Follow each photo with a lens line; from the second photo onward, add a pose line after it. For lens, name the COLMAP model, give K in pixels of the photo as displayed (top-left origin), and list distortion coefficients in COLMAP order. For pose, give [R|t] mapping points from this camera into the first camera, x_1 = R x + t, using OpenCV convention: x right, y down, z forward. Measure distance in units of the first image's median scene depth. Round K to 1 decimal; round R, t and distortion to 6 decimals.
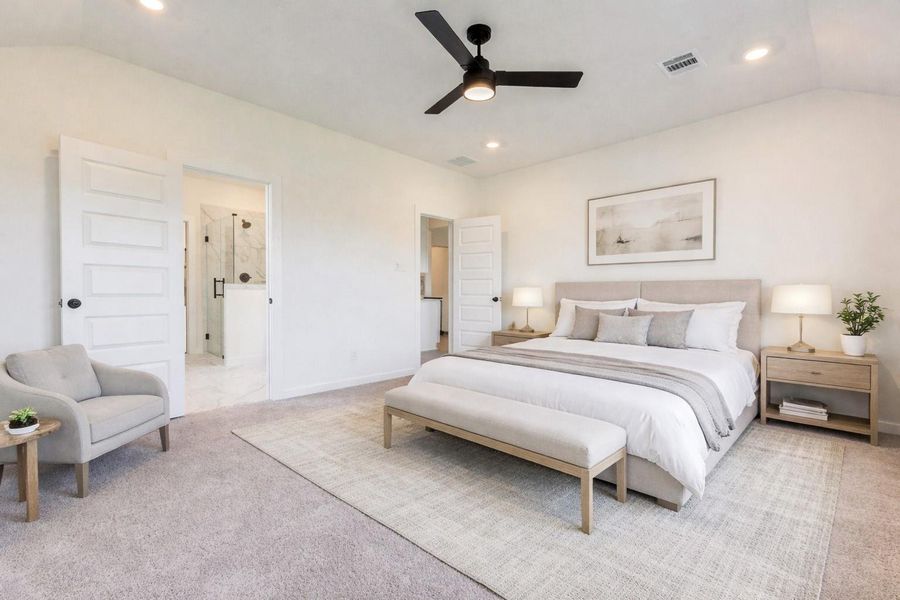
lens RADIAL K [[405.6, 0, 449.5], [0, 405.6, 296.3], [0, 0, 1]] dist [0.019243, 0.000113]
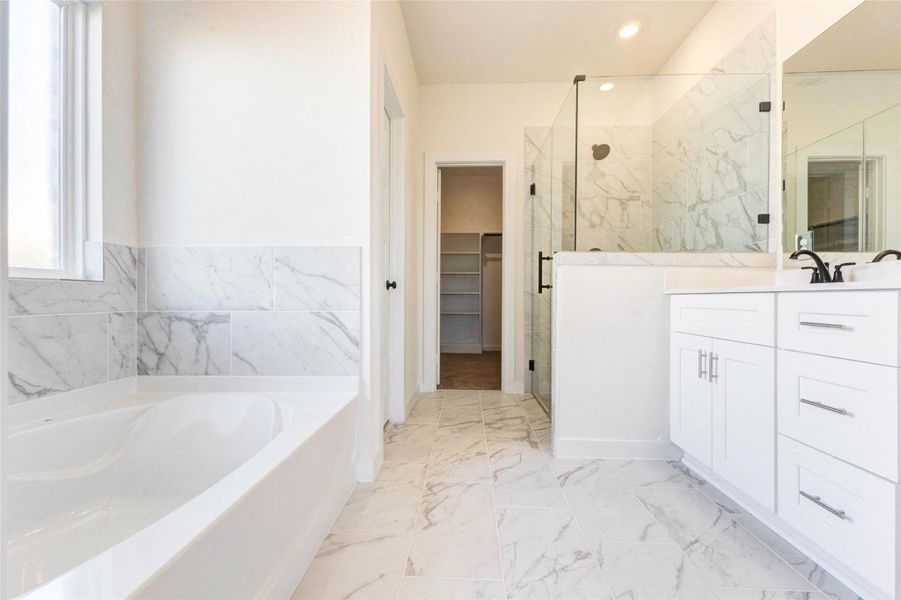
lens RADIAL K [[389.4, 0, 450.5], [0, 389.4, 300.0], [0, 0, 1]] dist [0.007554, 0.000112]
pose [[0.690983, 0.000764, -0.722871, -0.287569], [-0.014580, 0.999811, -0.012880, 0.018620], [0.722724, 0.019439, 0.690863, 0.554879]]
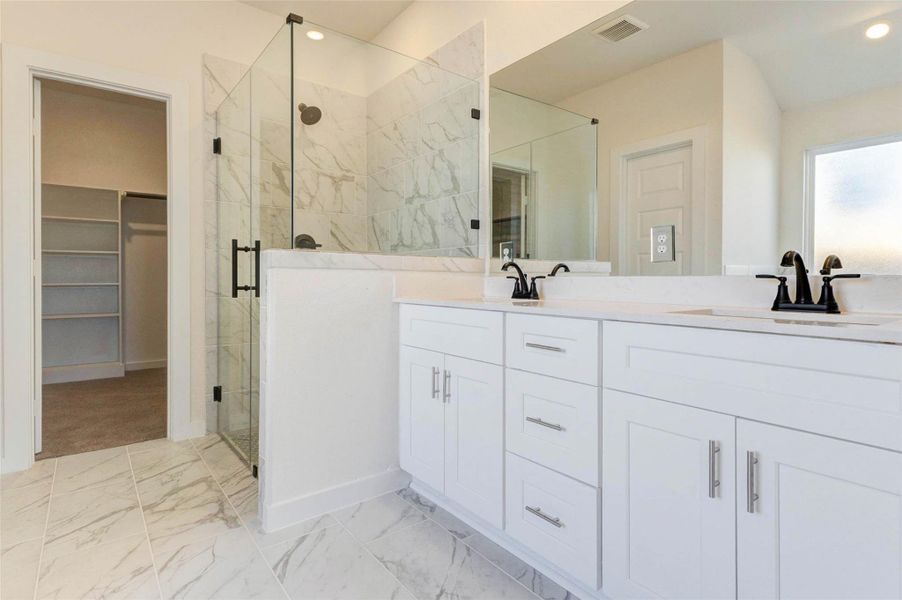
lens RADIAL K [[469.2, 0, 456.4], [0, 469.2, 281.7], [0, 0, 1]] dist [0.019847, -0.001680]
pose [[0.994858, -0.002789, -0.101244, -0.318384], [0.001622, 0.999931, -0.011607, -0.003547], [0.101270, 0.011383, 0.994794, 0.571095]]
